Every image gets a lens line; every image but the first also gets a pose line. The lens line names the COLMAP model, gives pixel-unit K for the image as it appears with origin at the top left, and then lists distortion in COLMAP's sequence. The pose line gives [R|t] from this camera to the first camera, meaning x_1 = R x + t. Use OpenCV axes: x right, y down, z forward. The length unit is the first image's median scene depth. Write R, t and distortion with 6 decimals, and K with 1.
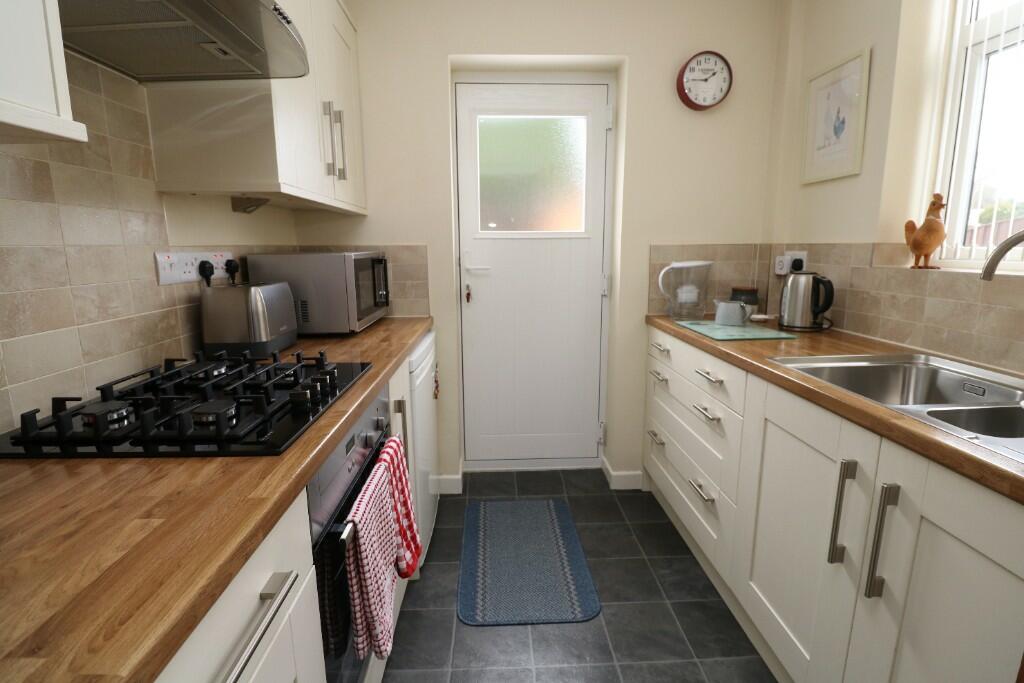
lens RADIAL K [[471.3, 0, 516.7], [0, 471.3, 335.3], [0, 0, 1]] dist [0.000089, -0.013127]
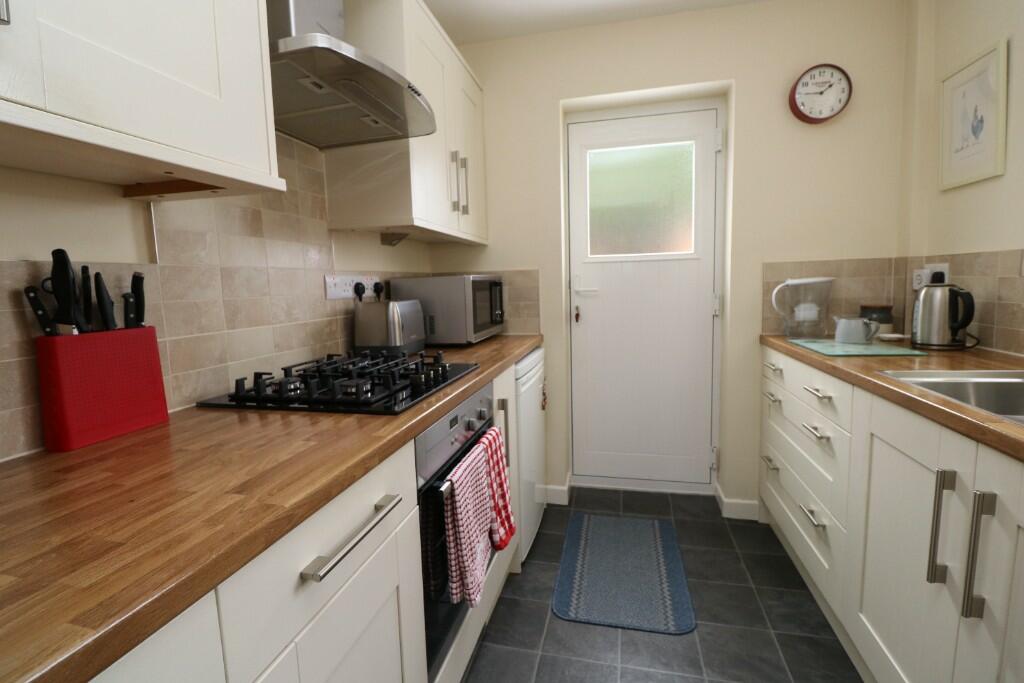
lens RADIAL K [[471.3, 0, 516.7], [0, 471.3, 335.3], [0, 0, 1]] dist [0.000089, -0.013127]
pose [[0.963633, 0.006951, -0.267139, 0.085991], [-0.025215, 0.997567, -0.064998, 0.054750], [0.266037, 0.069371, 0.961464, -0.097855]]
